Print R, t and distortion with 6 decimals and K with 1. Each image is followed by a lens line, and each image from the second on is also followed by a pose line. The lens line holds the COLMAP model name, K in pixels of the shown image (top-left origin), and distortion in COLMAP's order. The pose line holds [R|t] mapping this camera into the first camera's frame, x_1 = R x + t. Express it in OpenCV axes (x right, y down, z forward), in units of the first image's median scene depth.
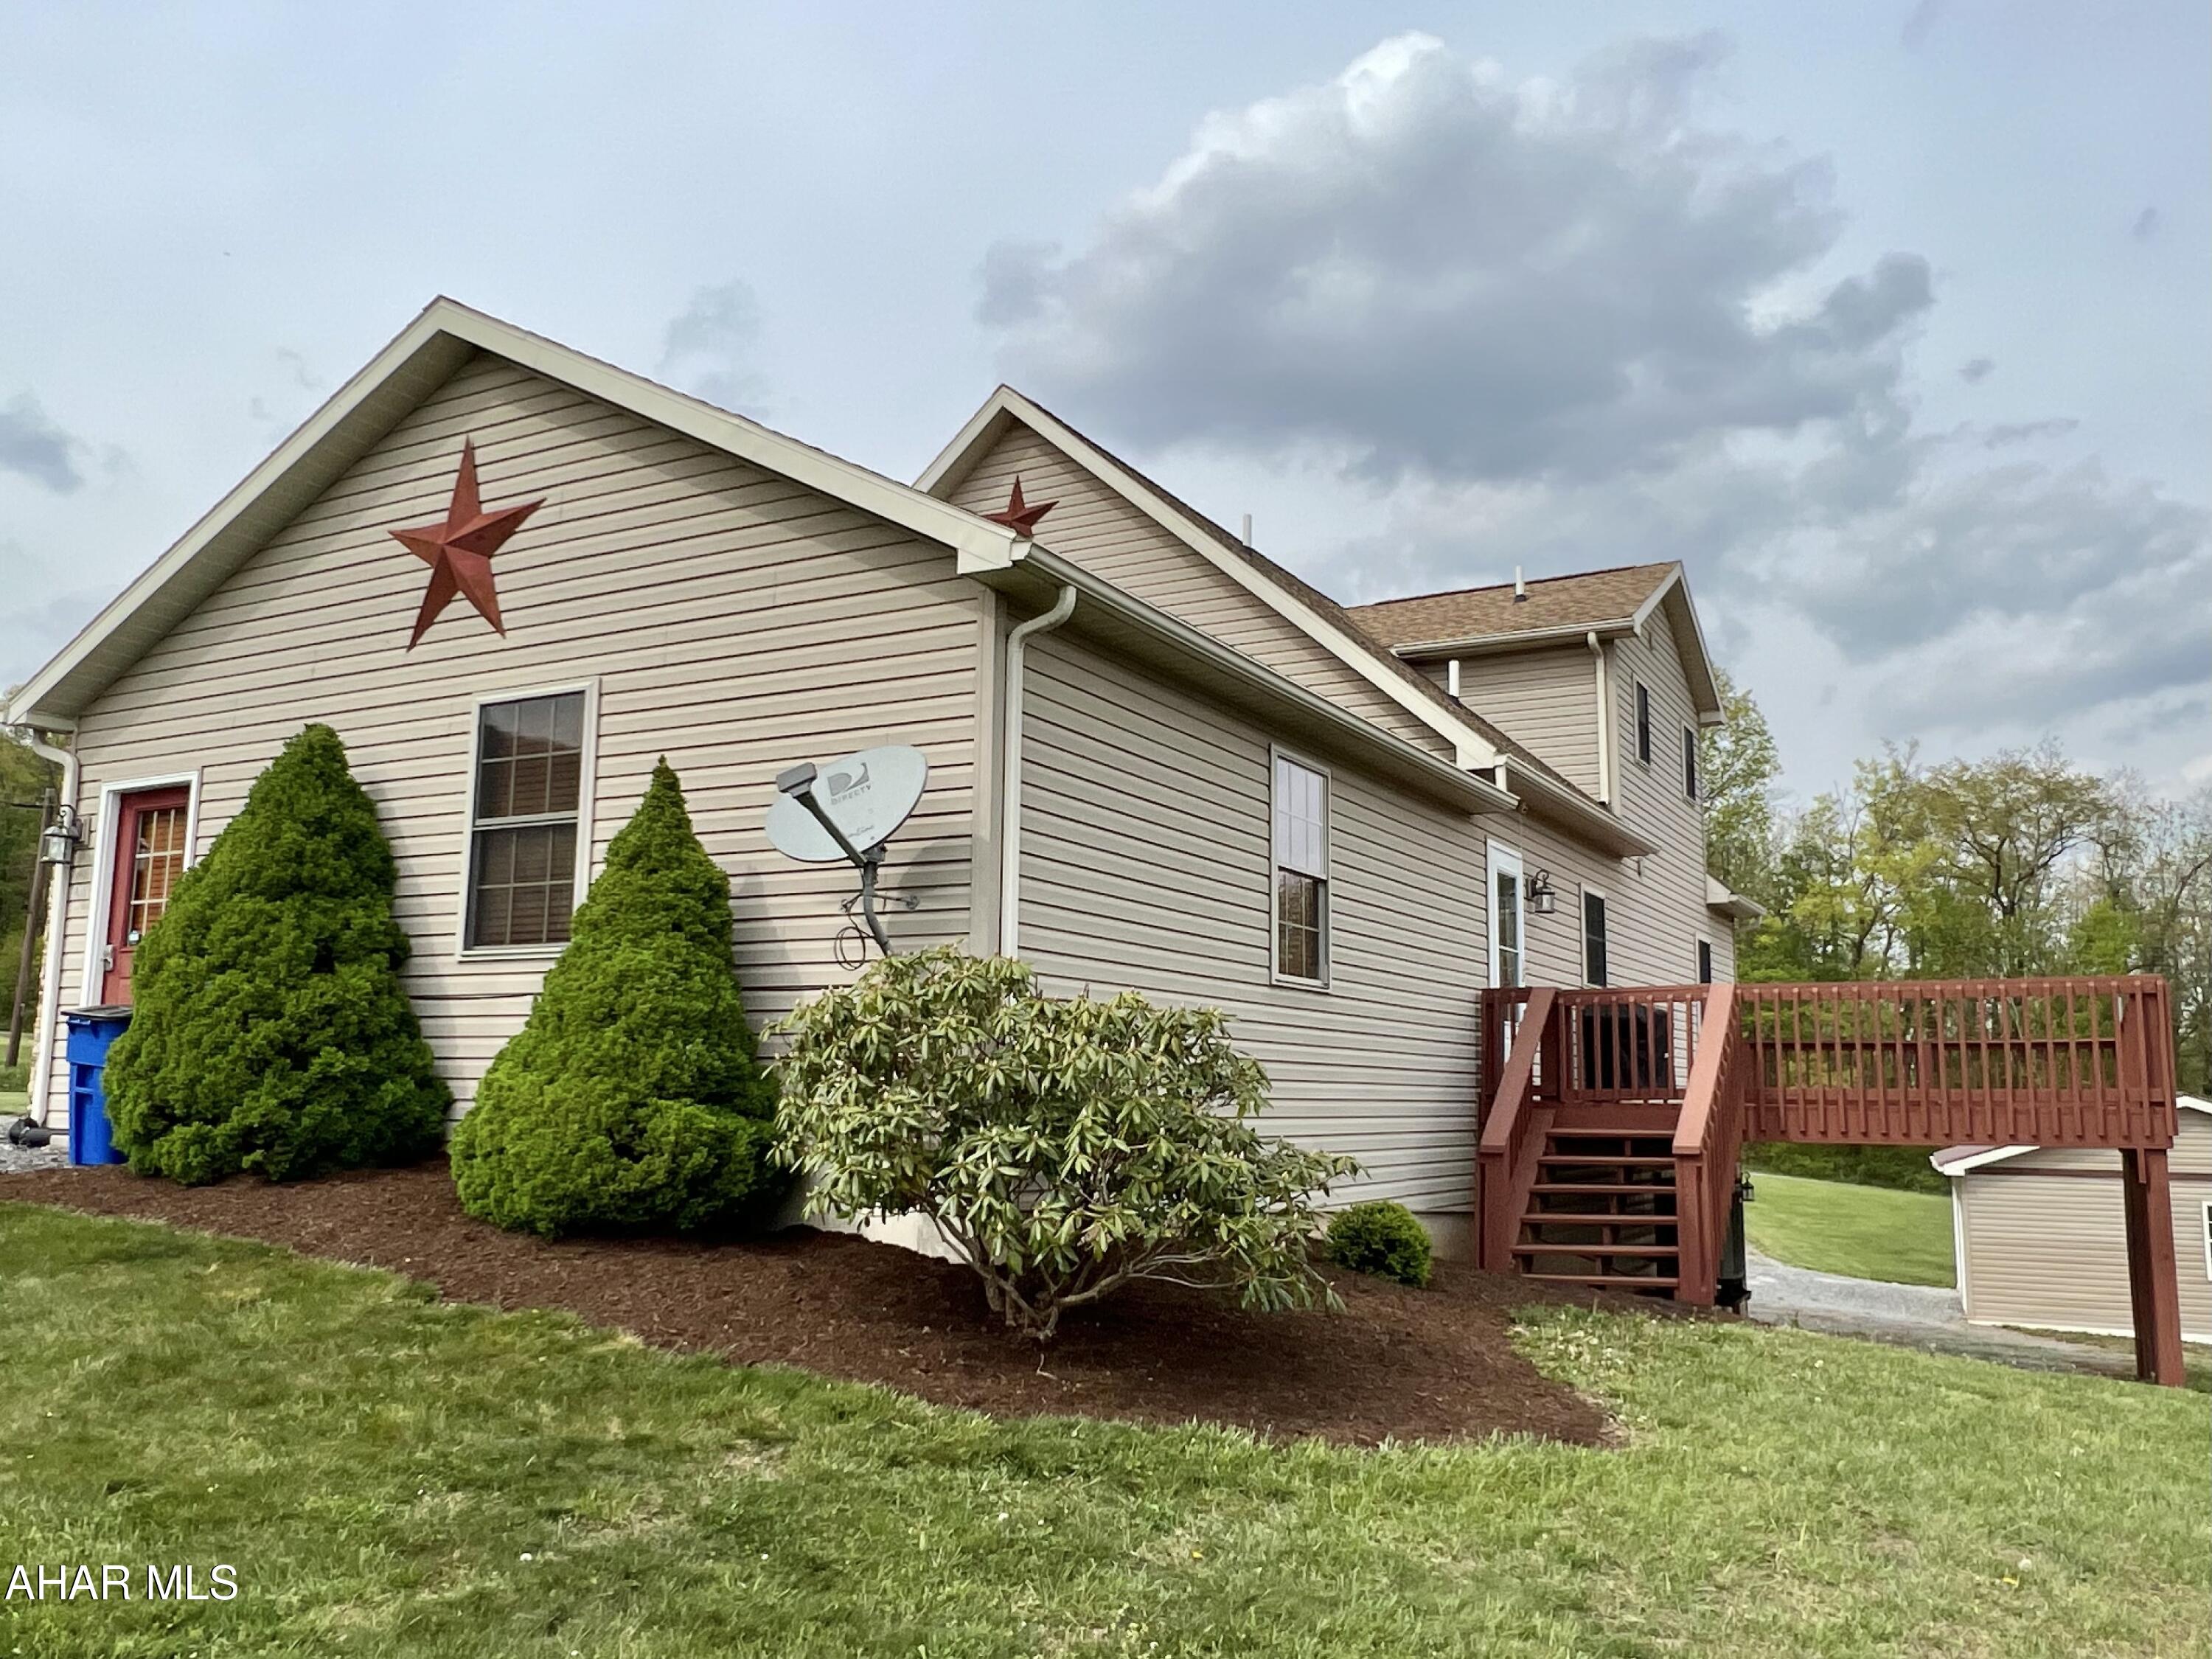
lens RADIAL K [[1764.9, 0, 1109.0], [0, 1764.9, 828.5], [0, 0, 1]] dist [0.016807, 0.002802]
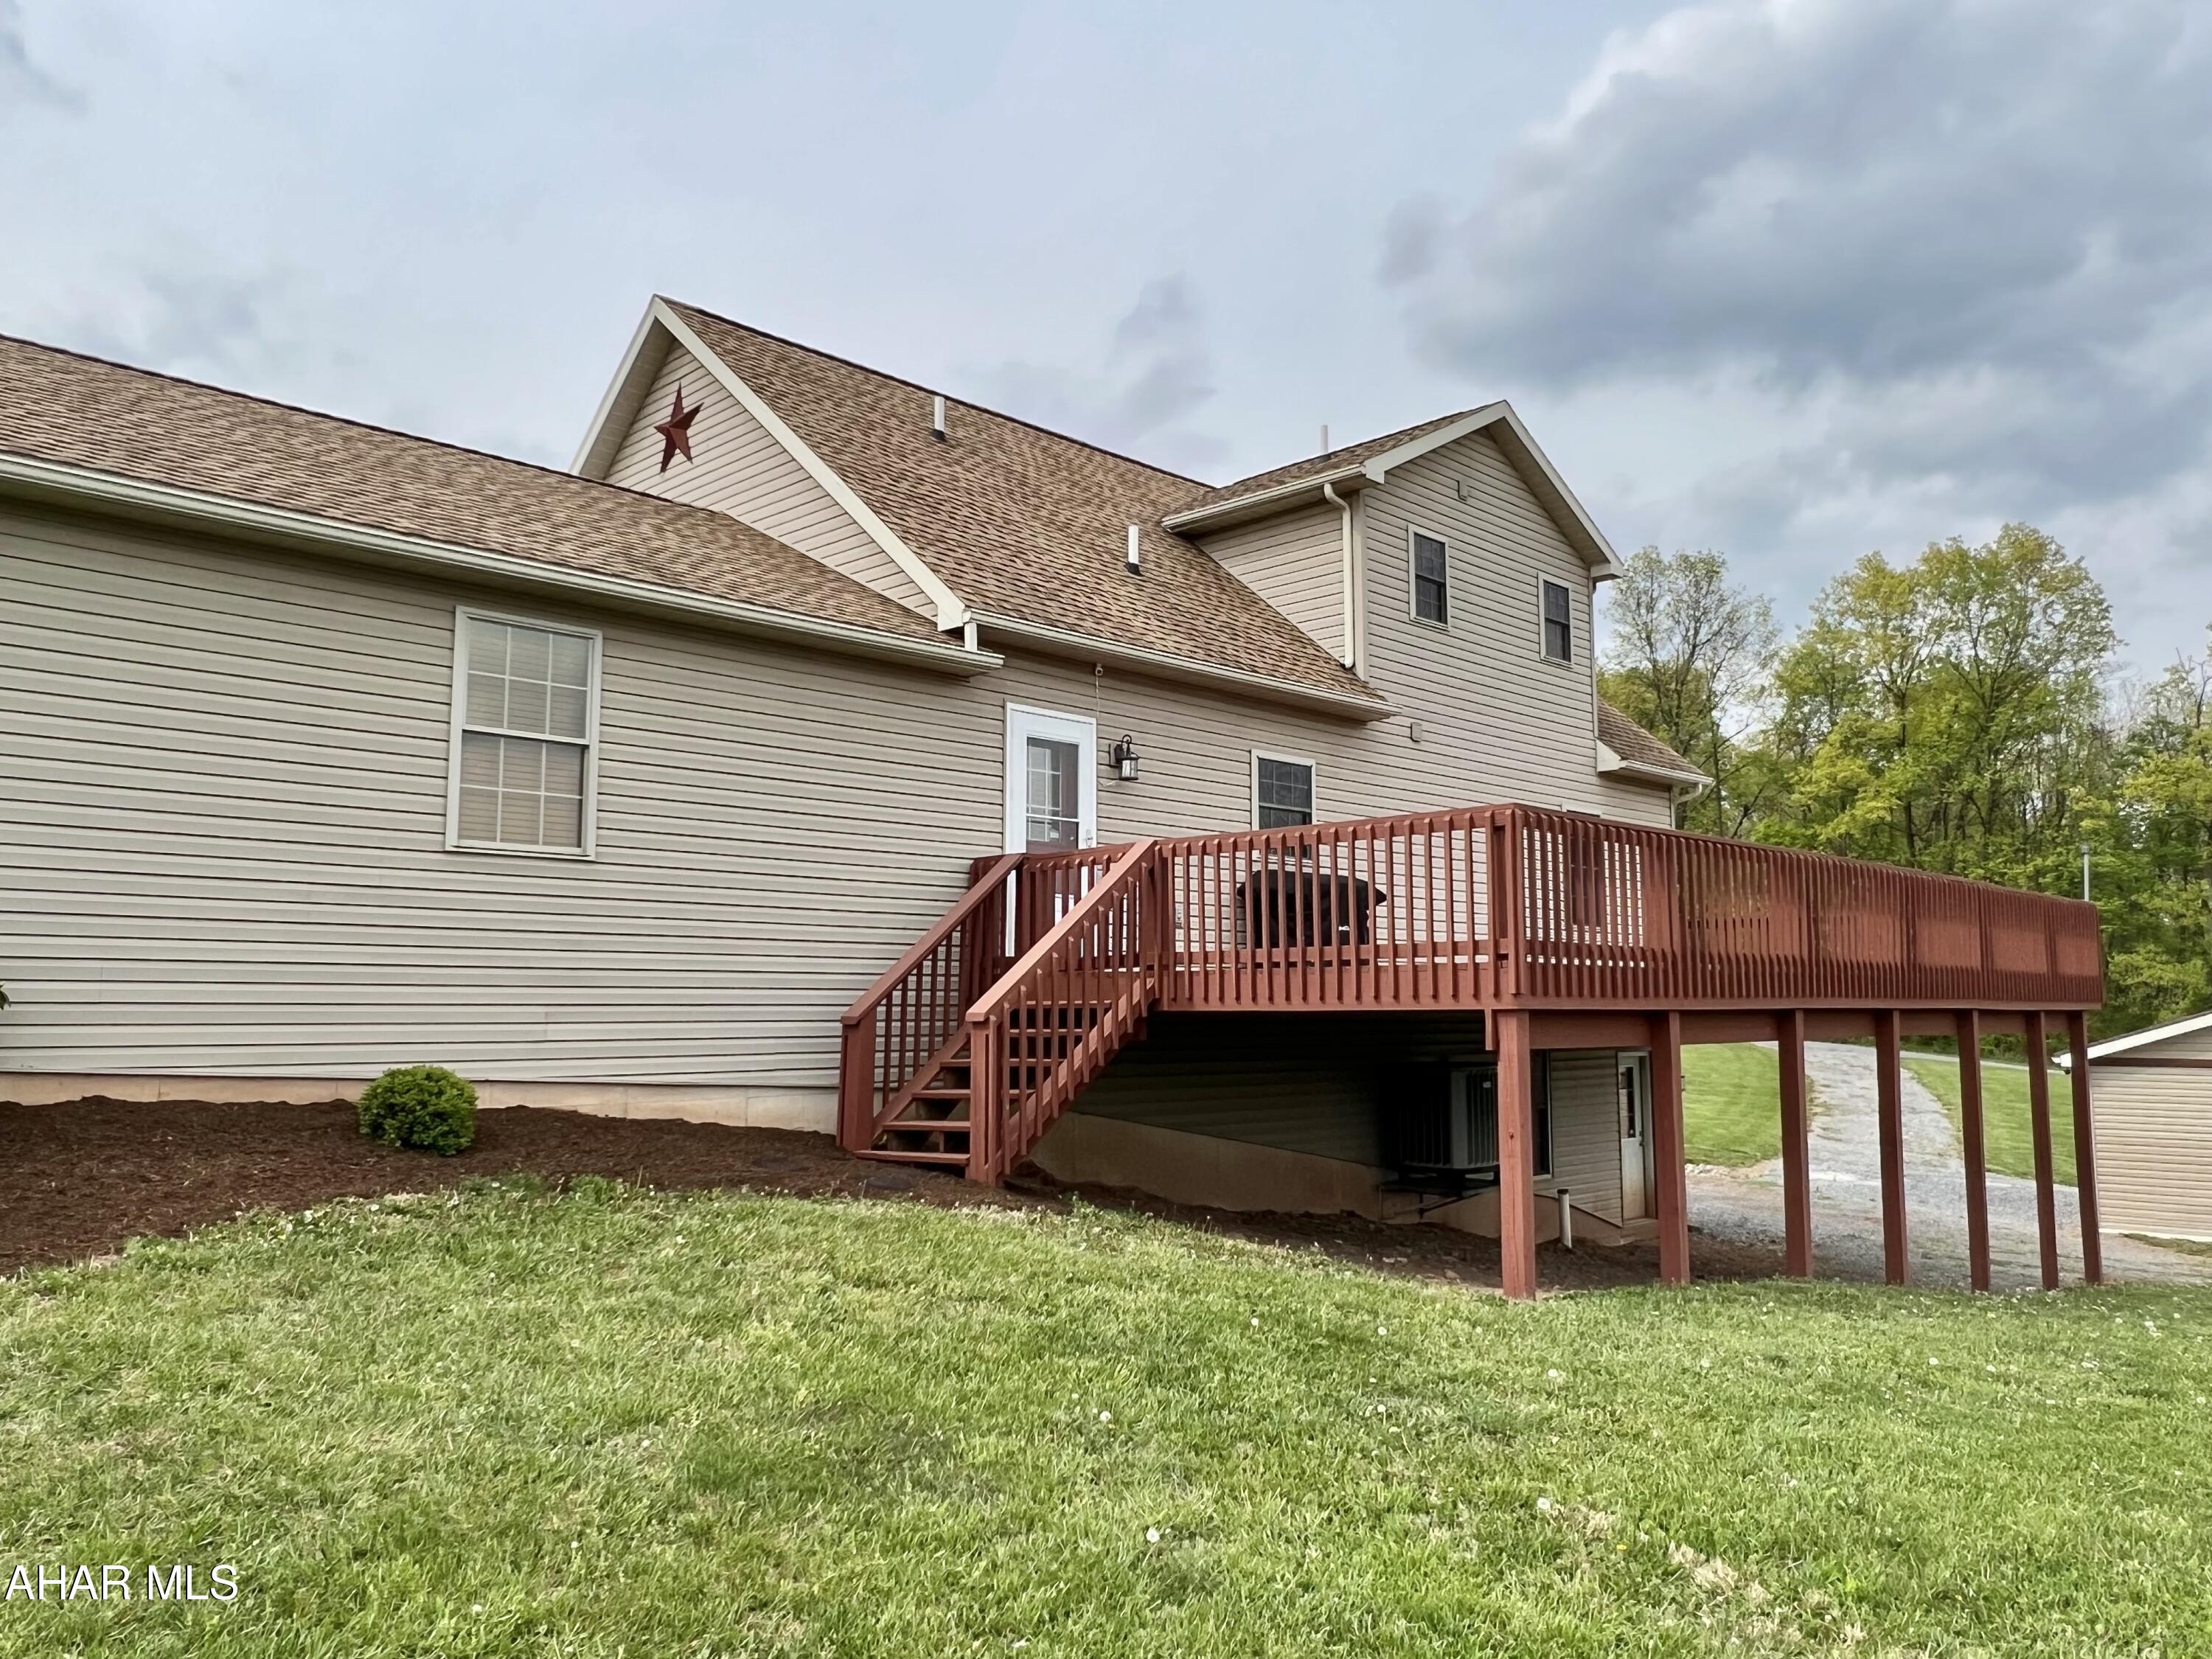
lens RADIAL K [[1624.4, 0, 1100.8], [0, 1624.4, 828.8], [0, 0, 1]] dist [-0.004659, -0.011139]
pose [[0.961471, -0.042732, -0.271566, 0.362198], [0.053729, 0.998004, 0.033185, 0.034460], [0.269606, -0.046497, 0.961847, 0.122043]]
